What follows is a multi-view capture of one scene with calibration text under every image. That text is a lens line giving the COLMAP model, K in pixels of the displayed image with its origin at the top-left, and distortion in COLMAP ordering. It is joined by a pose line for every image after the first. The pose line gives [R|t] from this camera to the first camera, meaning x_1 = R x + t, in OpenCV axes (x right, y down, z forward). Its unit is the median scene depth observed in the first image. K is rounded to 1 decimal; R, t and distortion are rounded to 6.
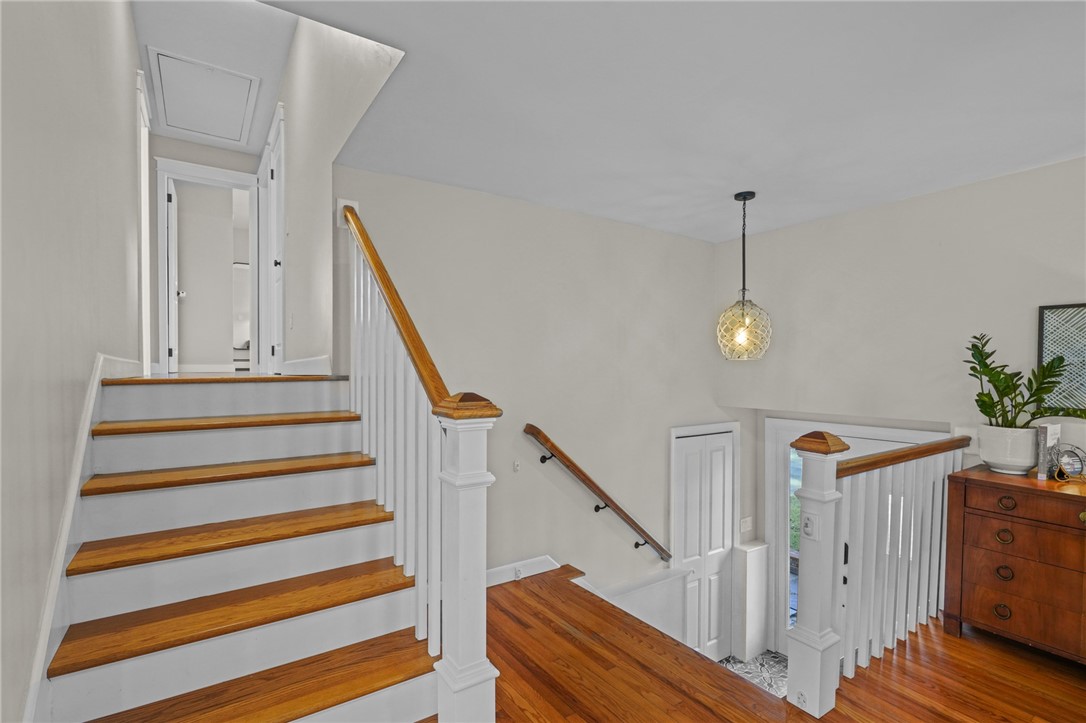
lens RADIAL K [[506.3, 0, 537.7], [0, 506.3, 376.3], [0, 0, 1]] dist [-0.006636, 0.000635]
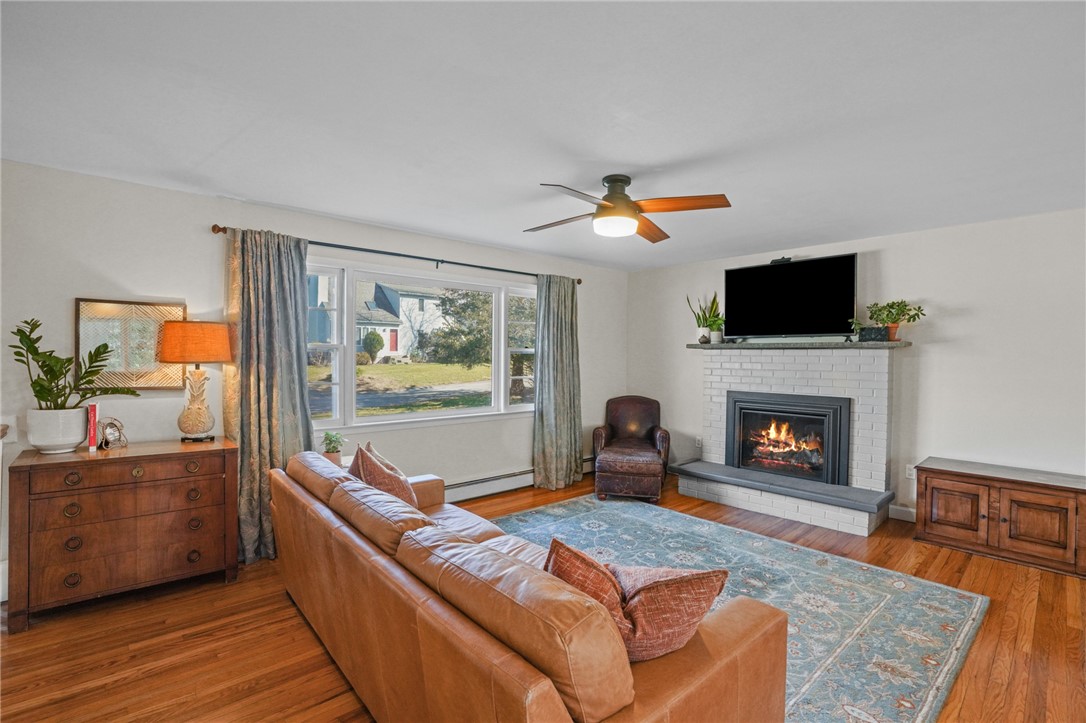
lens RADIAL K [[500.2, 0, 539.7], [0, 500.2, 361.5], [0, 0, 1]] dist [-0.070420, 0.024693]
pose [[-0.140767, -0.013649, 0.989949, -0.200532], [0.009898, 0.999836, 0.015193, -0.004524], [-0.989993, 0.011937, -0.140608, 0.140265]]
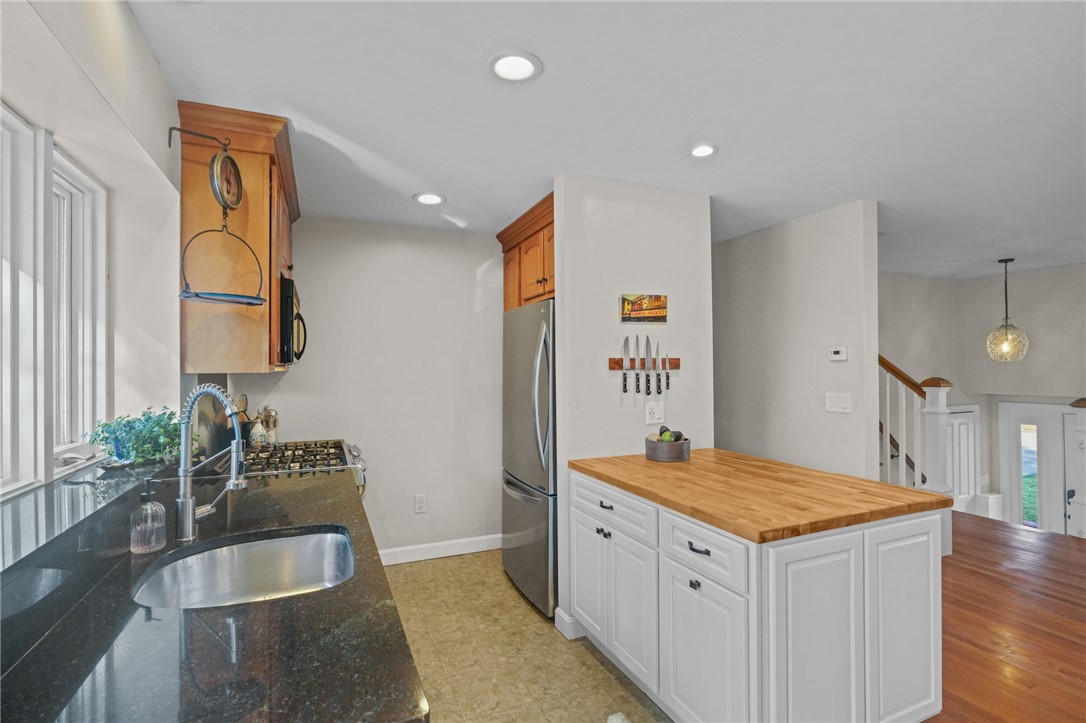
lens RADIAL K [[516.0, 0, 542.0], [0, 516.0, 363.3], [0, 0, 1]] dist [-0.001600, -0.000349]
pose [[0.983604, -0.007568, -0.180181, -0.922968], [0.003377, 0.999717, -0.023552, 0.009234], [0.180308, 0.022557, 0.983351, -1.078909]]
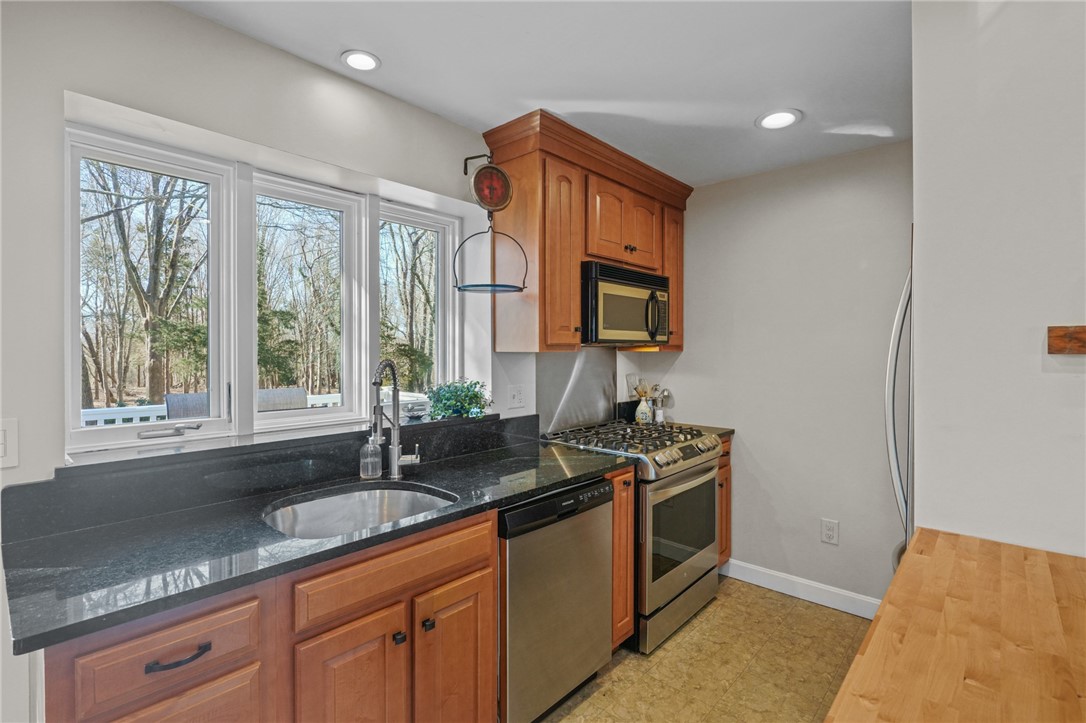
lens RADIAL K [[510.3, 0, 545.1], [0, 510.3, 356.9], [0, 0, 1]] dist [-0.002401, -0.000248]
pose [[0.249310, 0.010522, -0.968367, -0.642331], [-0.016227, 0.999846, 0.006687, 0.005470], [0.968288, 0.014046, 0.249442, -0.557189]]
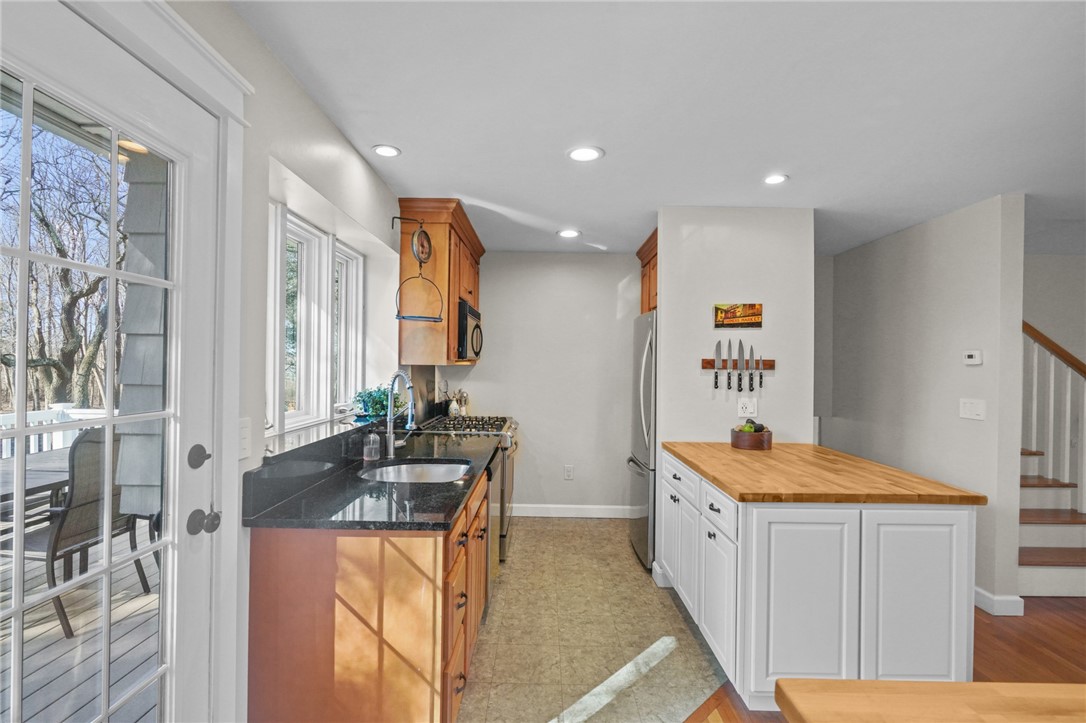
lens RADIAL K [[503.5, 0, 541.5], [0, 503.5, 365.3], [0, 0, 1]] dist [0.000059, -0.000029]
pose [[0.830240, 0.012089, -0.557276, -0.615820], [-0.022563, 0.999674, -0.011929, 0.012998], [0.556950, 0.022478, 0.830242, -1.245839]]
